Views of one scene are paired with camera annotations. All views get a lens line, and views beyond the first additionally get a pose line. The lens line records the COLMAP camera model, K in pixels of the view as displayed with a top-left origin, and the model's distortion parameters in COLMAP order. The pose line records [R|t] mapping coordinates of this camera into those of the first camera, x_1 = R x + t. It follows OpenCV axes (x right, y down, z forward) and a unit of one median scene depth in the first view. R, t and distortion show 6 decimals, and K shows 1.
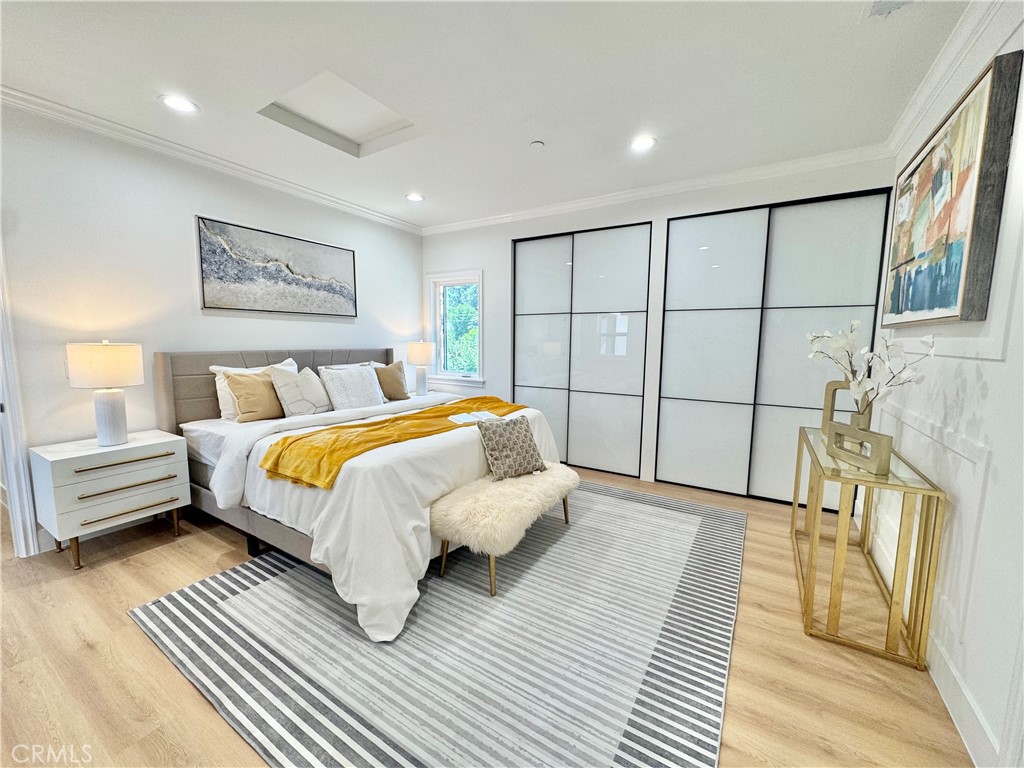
lens RADIAL K [[408.2, 0, 504.2], [0, 408.2, 380.2], [0, 0, 1]] dist [-0.002053, -0.000274]
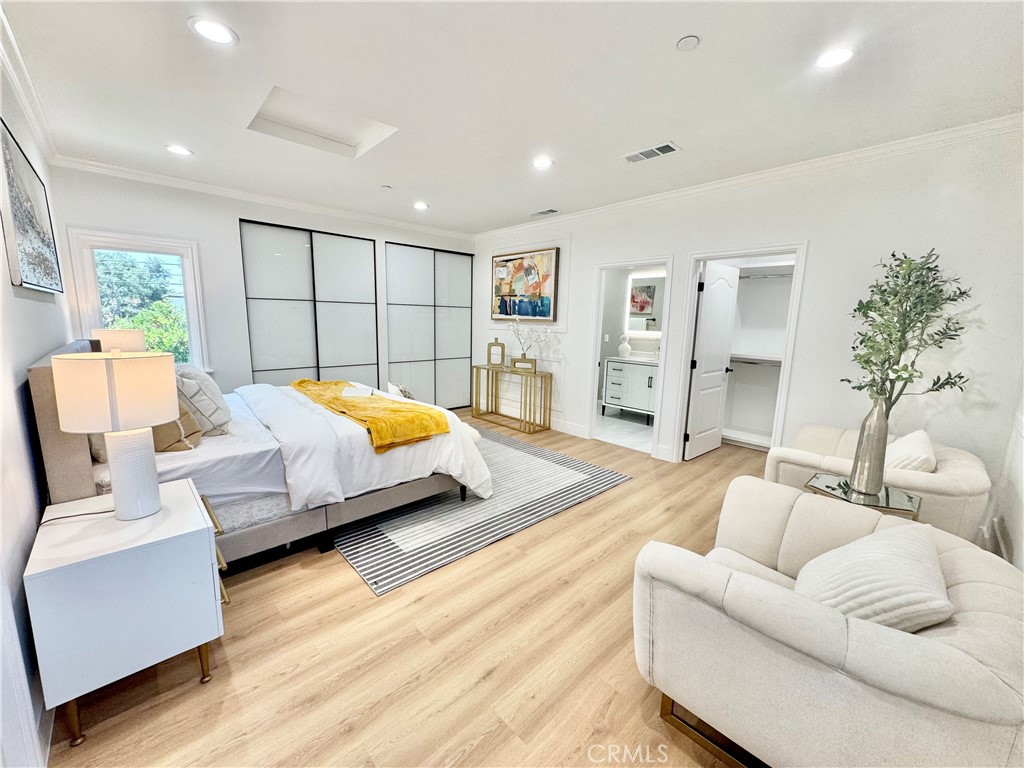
lens RADIAL K [[409.4, 0, 509.7], [0, 409.4, 385.0], [0, 0, 1]] dist [-0.001134, 0.000258]
pose [[0.254943, -0.158001, 0.953960, -1.106474], [0.079538, 0.986643, 0.142158, -0.065714], [-0.963679, 0.039634, 0.264105, 0.222107]]
